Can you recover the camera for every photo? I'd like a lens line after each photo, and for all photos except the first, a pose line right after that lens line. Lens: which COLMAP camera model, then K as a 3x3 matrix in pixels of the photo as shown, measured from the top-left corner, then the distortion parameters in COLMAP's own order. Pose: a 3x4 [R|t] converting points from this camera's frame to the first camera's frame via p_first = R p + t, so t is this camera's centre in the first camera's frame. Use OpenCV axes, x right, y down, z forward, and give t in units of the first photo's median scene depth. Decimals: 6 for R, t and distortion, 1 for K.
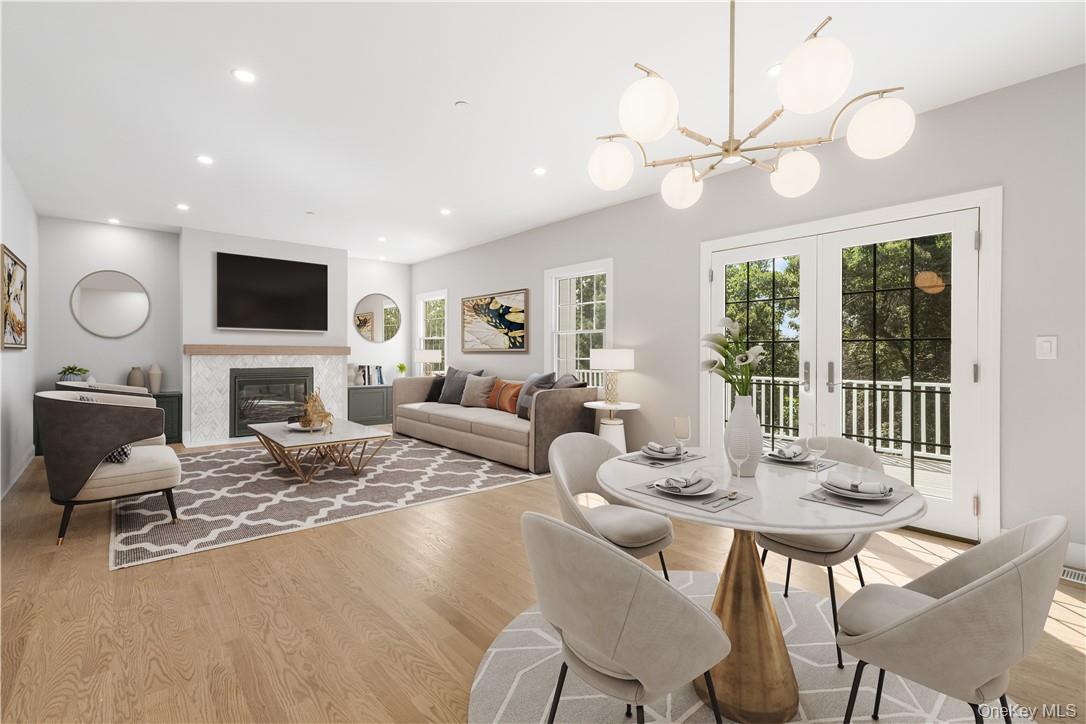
lens RADIAL K [[508.2, 0, 556.5], [0, 508.2, 351.1], [0, 0, 1]] dist [0.037520, 0.000214]
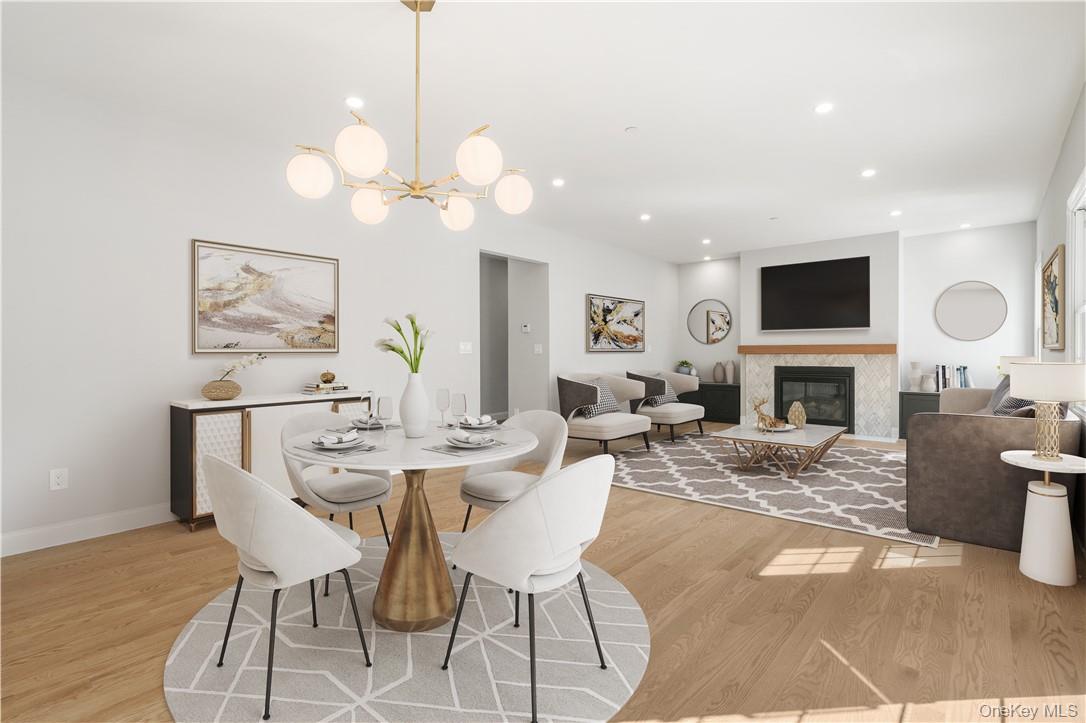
lens RADIAL K [[483.8, 0, 535.0], [0, 483.8, 362.5], [0, 0, 1]] dist [0.000953, 0.000204]
pose [[0.176514, 0.018568, -0.984123, 0.334359], [0.008557, 0.999755, 0.020398, -0.000157], [0.984261, -0.012022, 0.176312, 0.277513]]
